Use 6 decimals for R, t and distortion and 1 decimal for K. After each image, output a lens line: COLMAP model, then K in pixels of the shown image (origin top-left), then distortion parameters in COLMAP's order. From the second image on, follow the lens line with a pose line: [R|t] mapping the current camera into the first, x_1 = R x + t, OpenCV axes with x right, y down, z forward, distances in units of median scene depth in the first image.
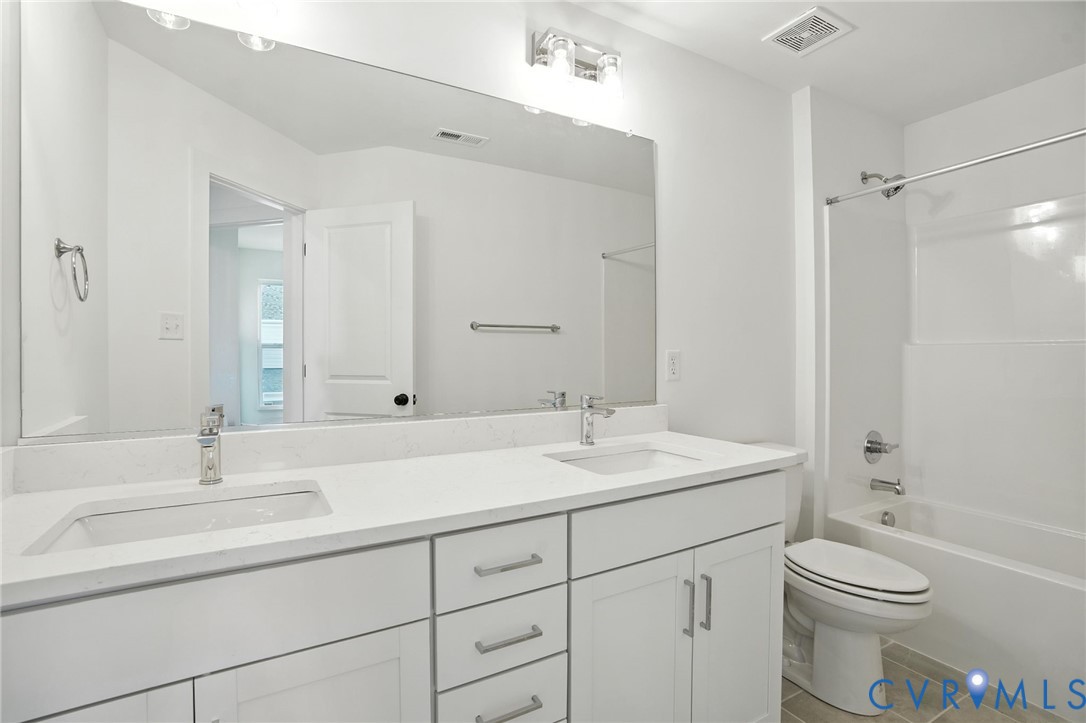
lens RADIAL K [[513.8, 0, 533.0], [0, 513.8, 354.1], [0, 0, 1]] dist [-0.057812, 0.021264]
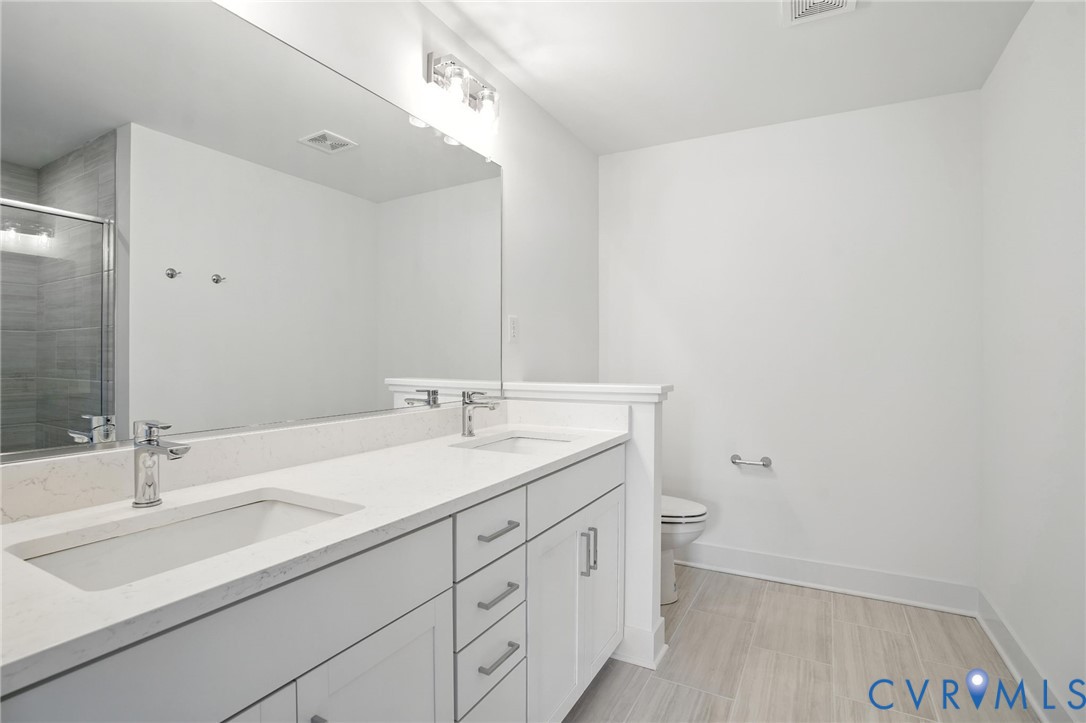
lens RADIAL K [[535.0, 0, 547.1], [0, 535.0, 356.6], [0, 0, 1]] dist [-0.075896, 0.000250]
pose [[0.839736, -0.002106, 0.542990, -0.387992], [0.007067, 0.999950, -0.007051, 0.014645], [-0.542948, 0.009758, 0.839710, -0.052991]]
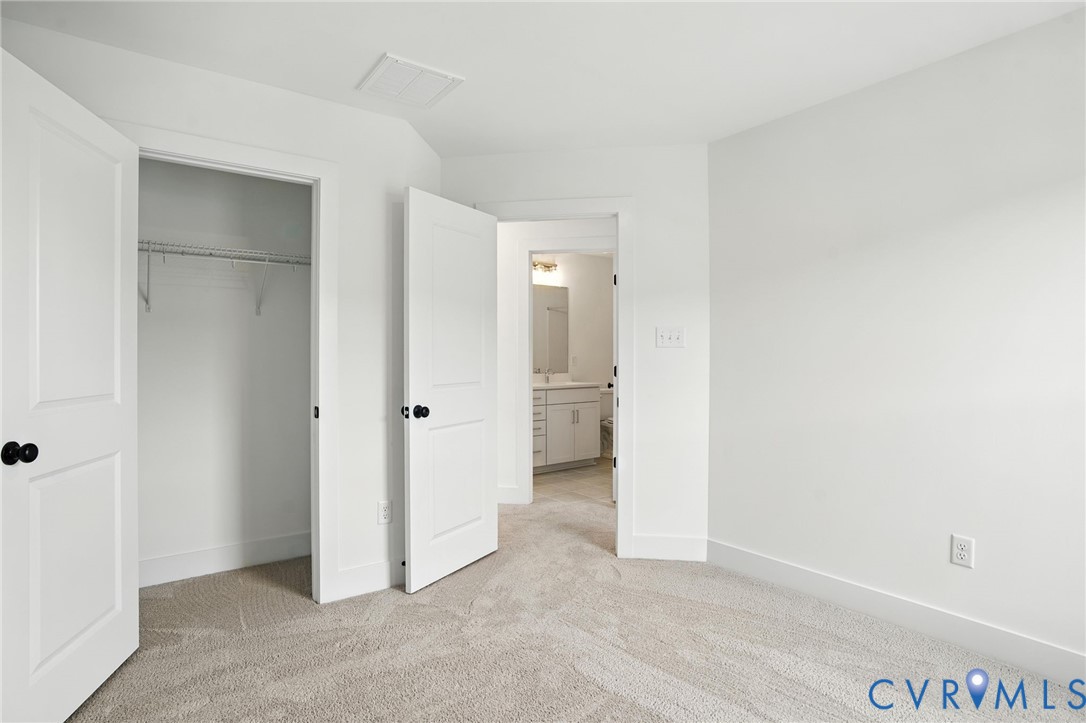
lens RADIAL K [[513.8, 0, 533.0], [0, 513.8, 354.1], [0, 0, 1]] dist [-0.057812, 0.021264]
pose [[0.991414, 0.011137, 0.130284, -0.463268], [-0.010200, 0.999917, -0.007854, 0.012807], [-0.130361, 0.006458, 0.991446, -2.533897]]
